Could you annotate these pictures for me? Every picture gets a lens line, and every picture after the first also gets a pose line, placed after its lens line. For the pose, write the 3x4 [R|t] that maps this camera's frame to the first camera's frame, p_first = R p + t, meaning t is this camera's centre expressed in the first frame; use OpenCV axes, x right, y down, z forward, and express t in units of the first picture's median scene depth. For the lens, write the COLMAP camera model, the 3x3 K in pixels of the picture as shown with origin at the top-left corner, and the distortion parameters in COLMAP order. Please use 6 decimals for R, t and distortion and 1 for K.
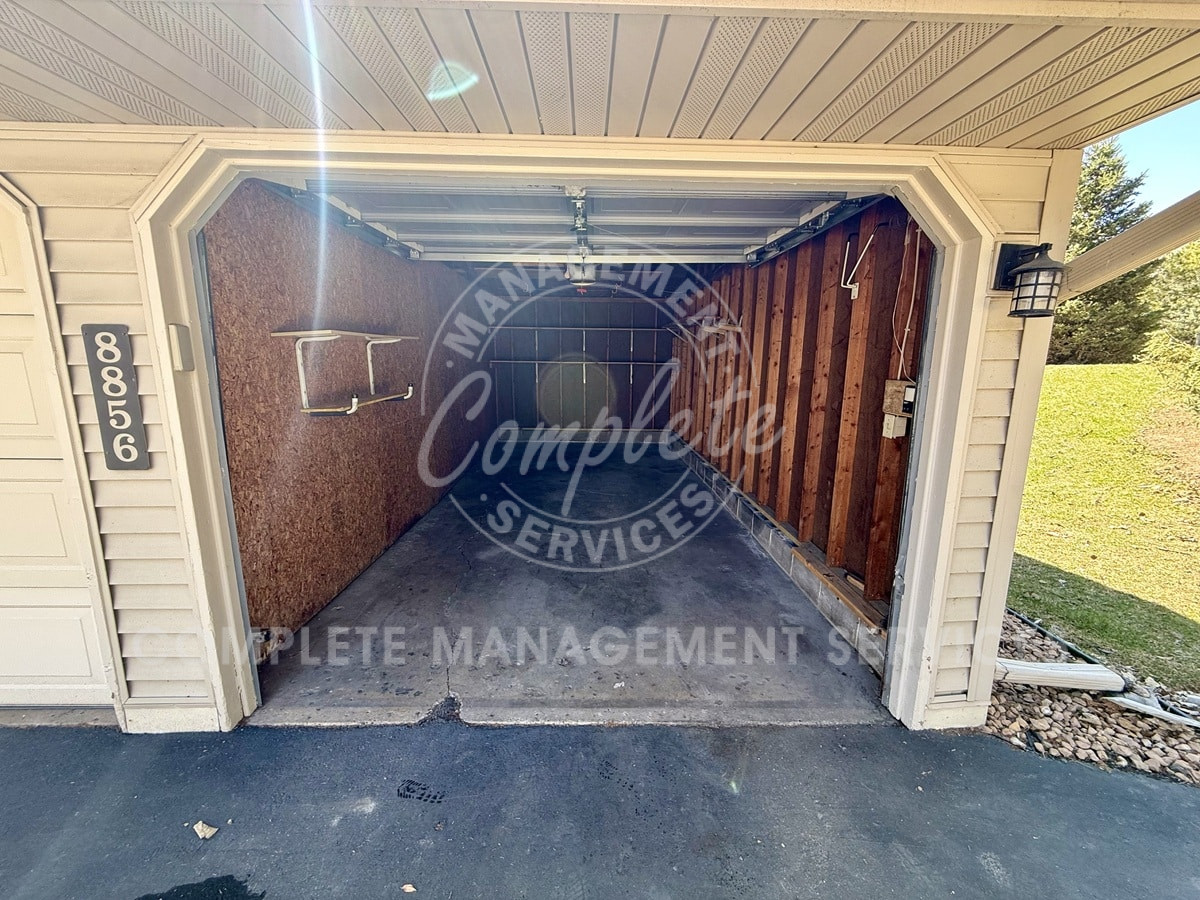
lens RADIAL K [[476.6, 0, 600.1], [0, 476.6, 445.2], [0, 0, 1]] dist [0.000818, -0.000098]
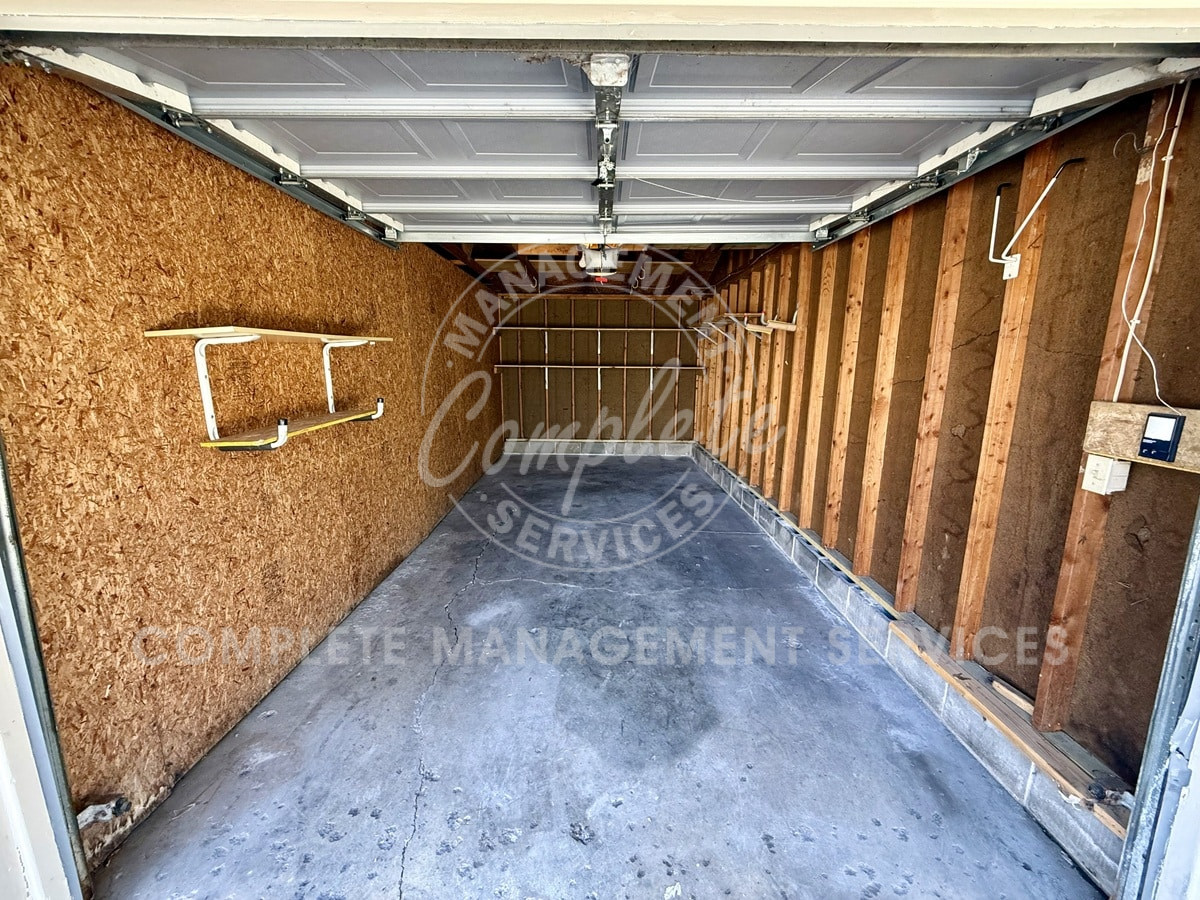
lens RADIAL K [[476.6, 0, 599.8], [0, 476.6, 444.9], [0, 0, 1]] dist [0.000818, -0.000098]
pose [[0.999738, 0.001149, -0.022882, -0.032888], [-0.001252, 0.999989, -0.004509, -0.062424], [0.022876, 0.004536, 0.999728, 0.291392]]
